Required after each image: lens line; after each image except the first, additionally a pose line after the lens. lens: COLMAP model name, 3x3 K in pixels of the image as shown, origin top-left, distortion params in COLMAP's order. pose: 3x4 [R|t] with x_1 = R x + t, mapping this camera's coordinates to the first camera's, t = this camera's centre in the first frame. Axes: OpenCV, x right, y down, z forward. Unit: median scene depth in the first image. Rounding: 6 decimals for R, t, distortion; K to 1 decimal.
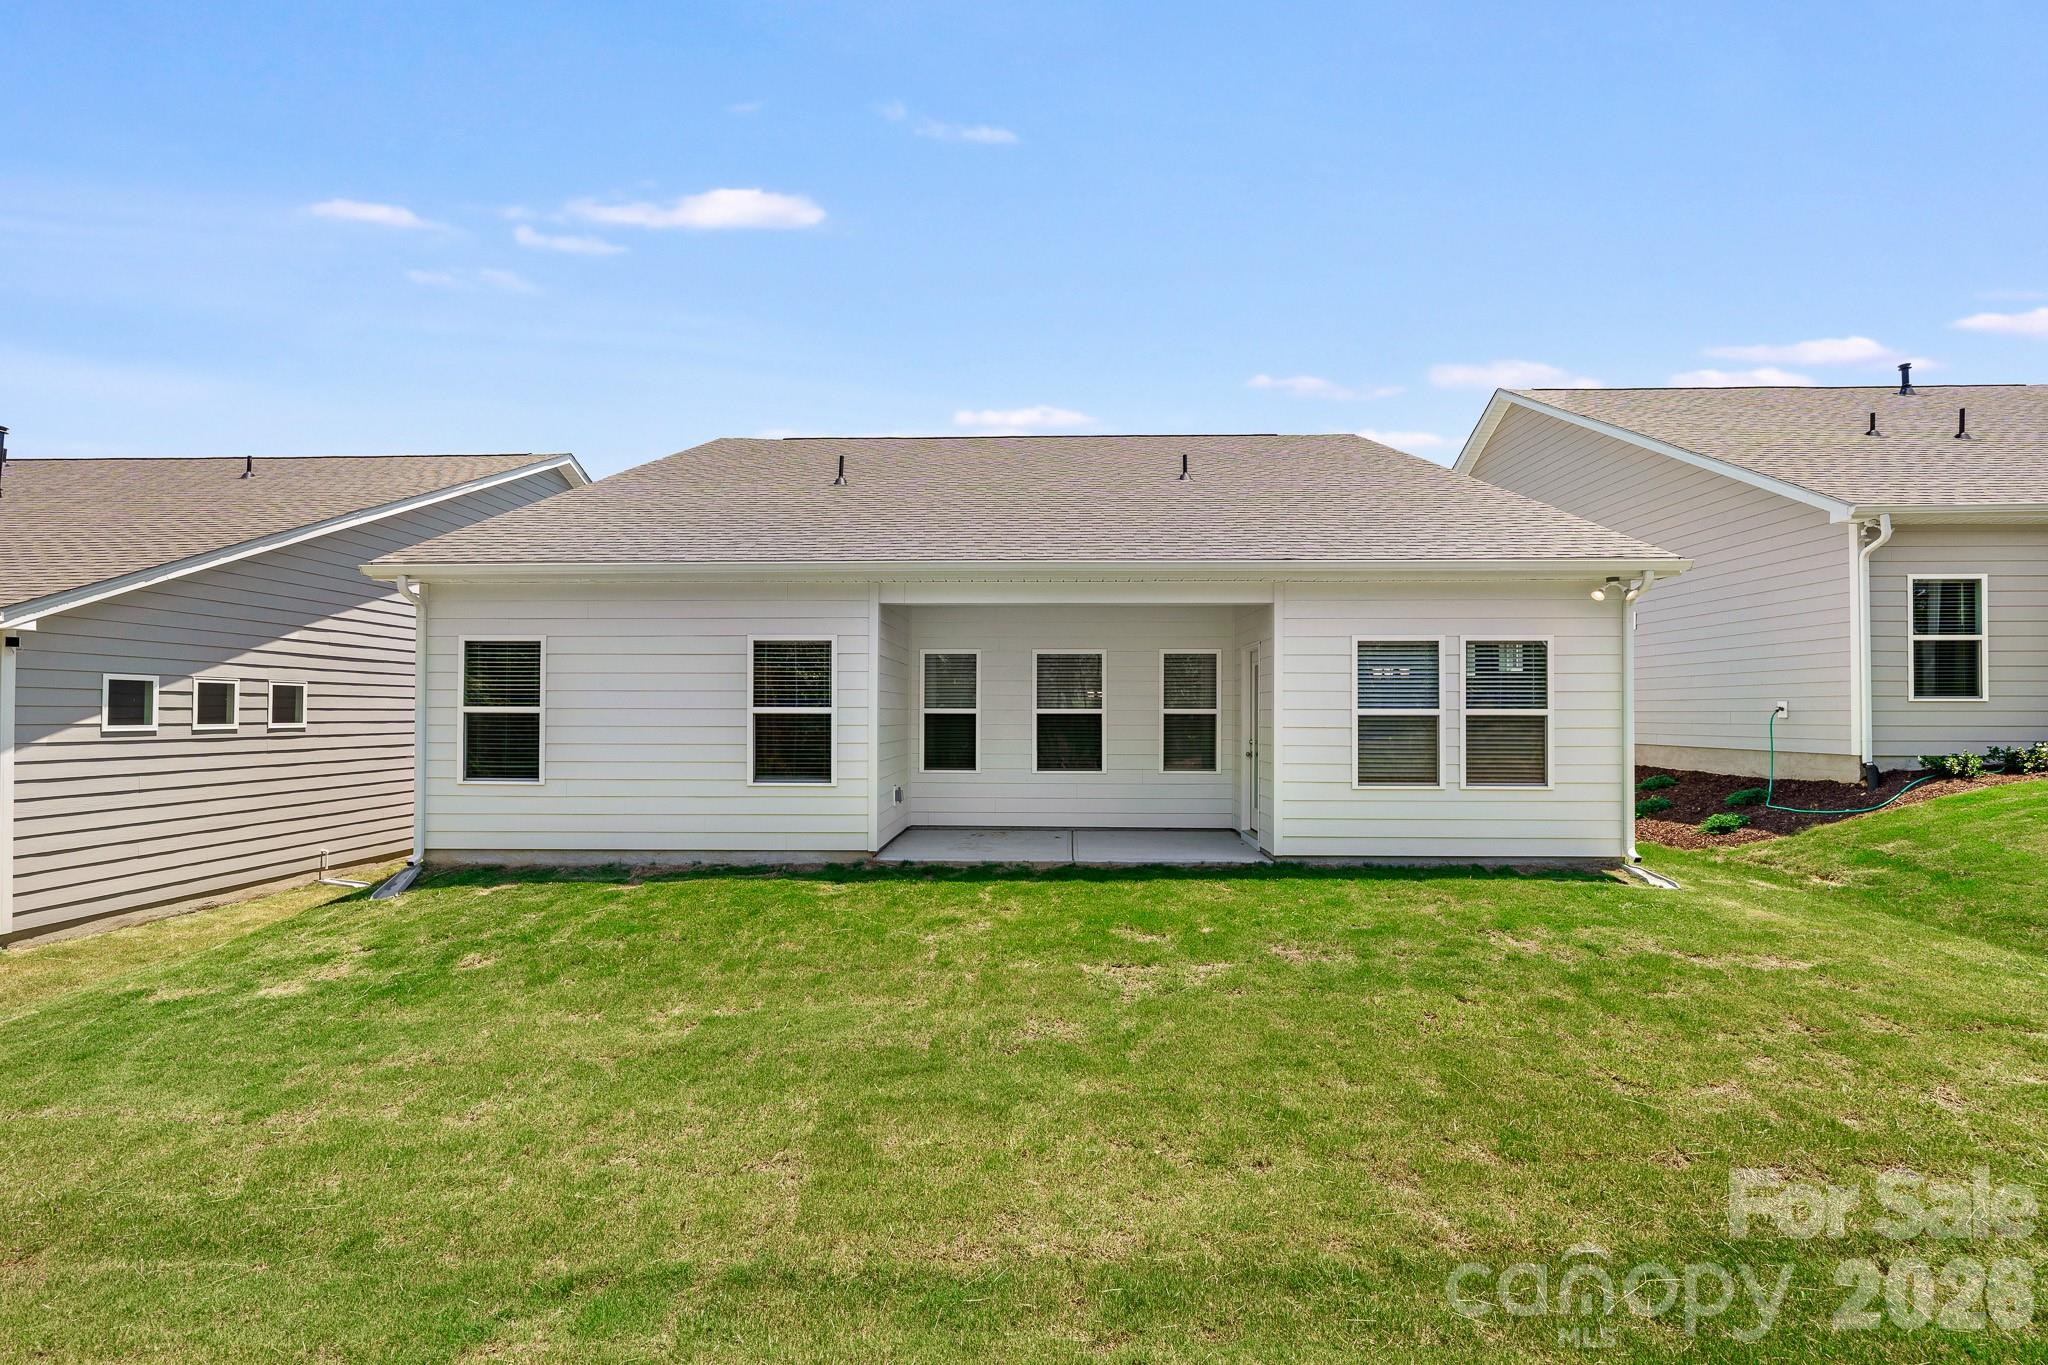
lens RADIAL K [[937.5, 0, 1068.0], [0, 937.5, 676.8], [0, 0, 1]] dist [-0.001569, -0.000007]
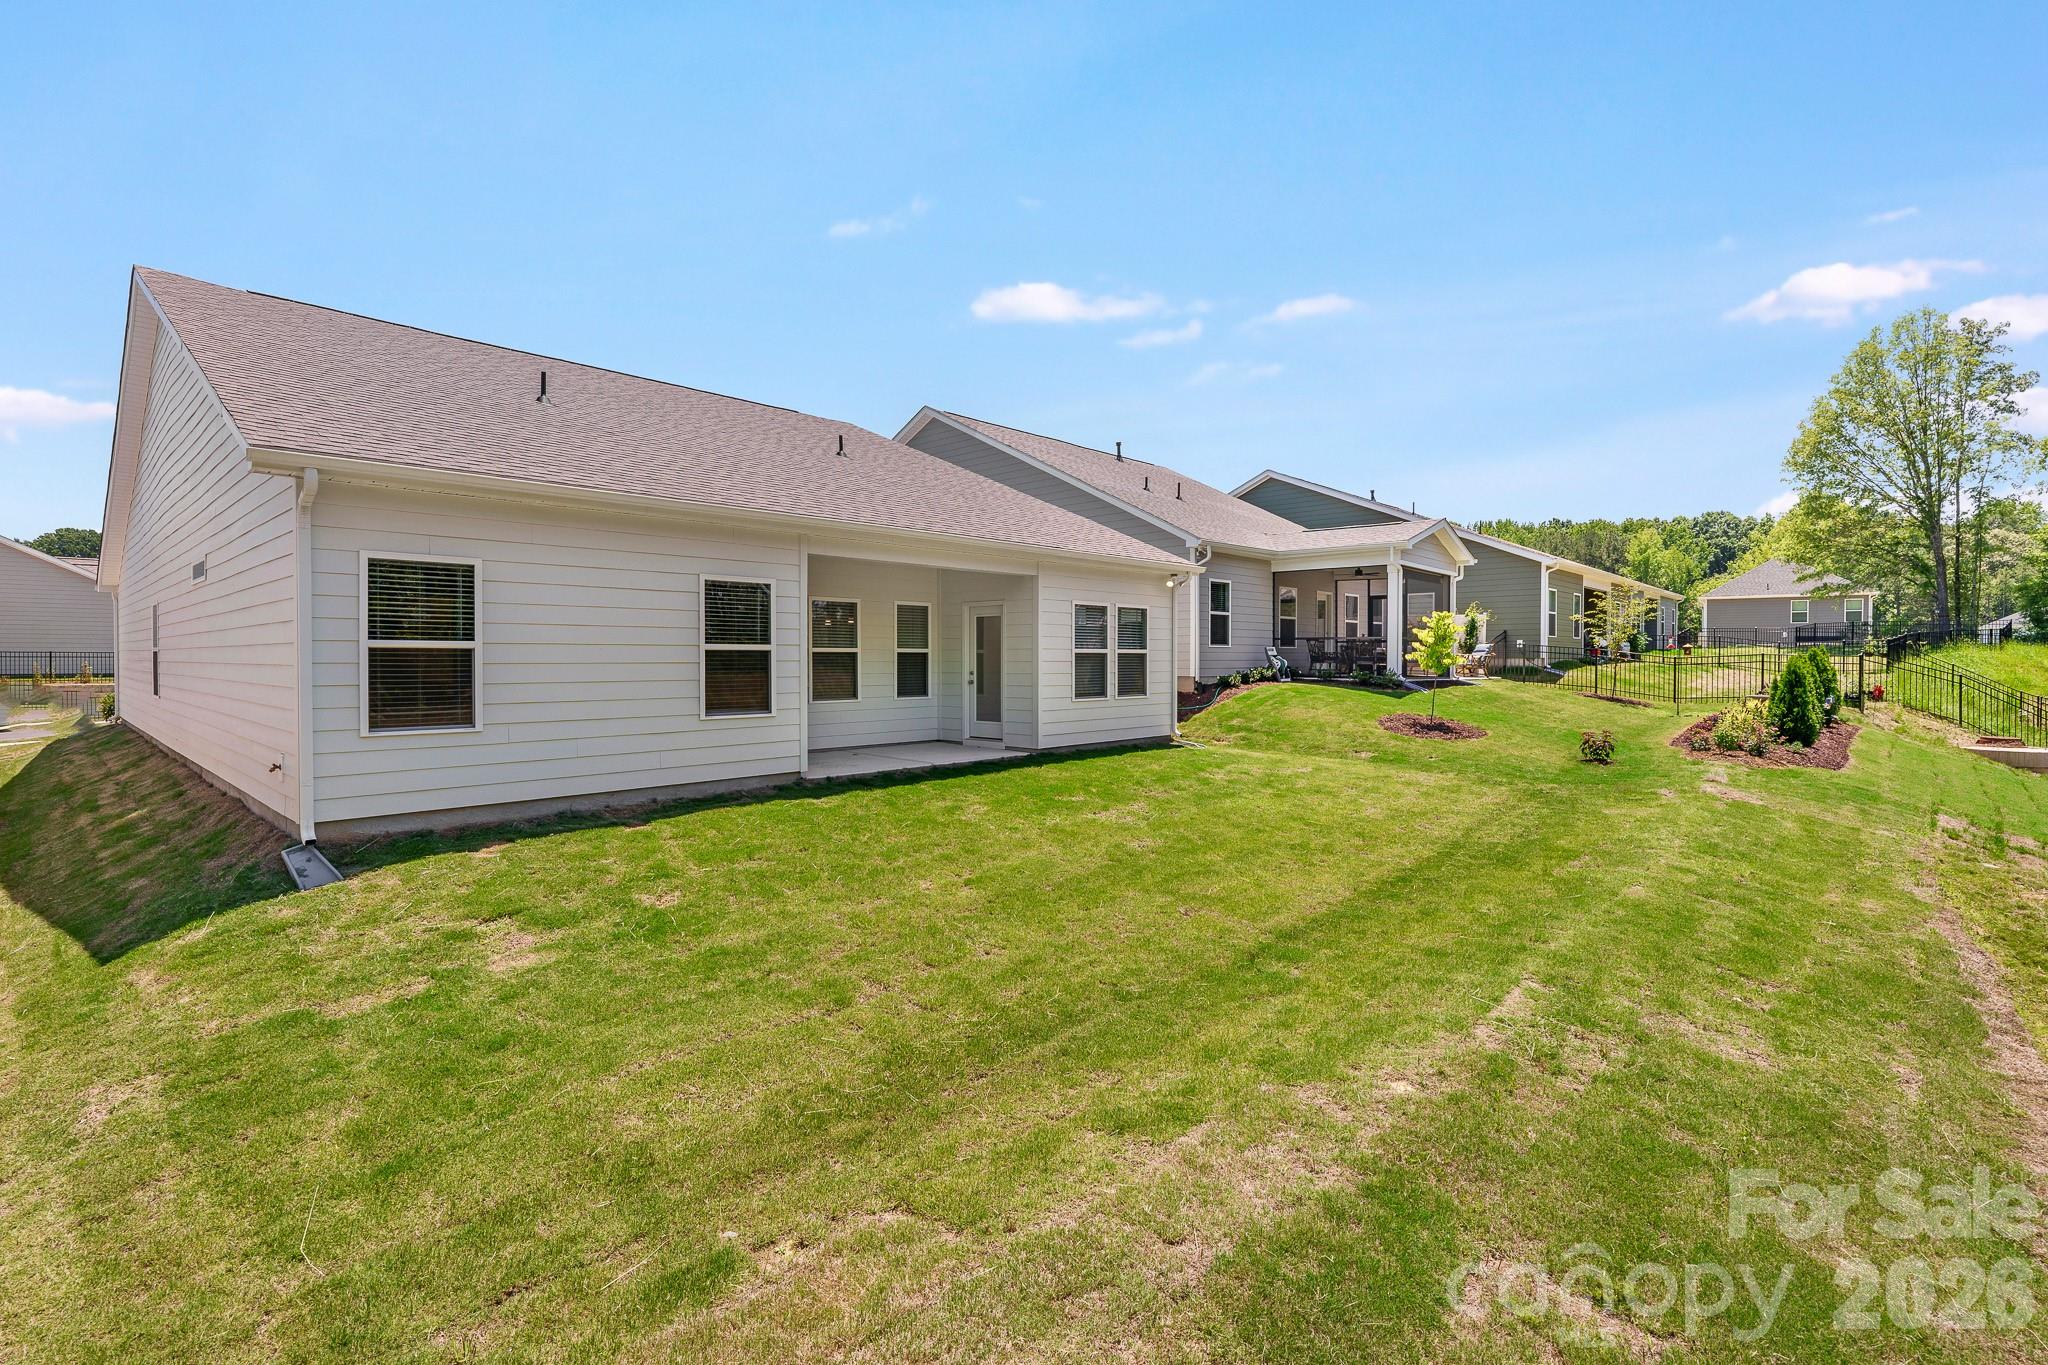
lens RADIAL K [[934.0, 0, 1024.0], [0, 934.0, 682.5], [0, 0, 1]] dist [-0.003000, 0.000331]
pose [[0.662932, -0.019825, 0.748417, -0.871209], [-0.036248, 0.997627, 0.058535, 0.001373], [-0.747801, -0.065933, 0.660641, 0.054635]]
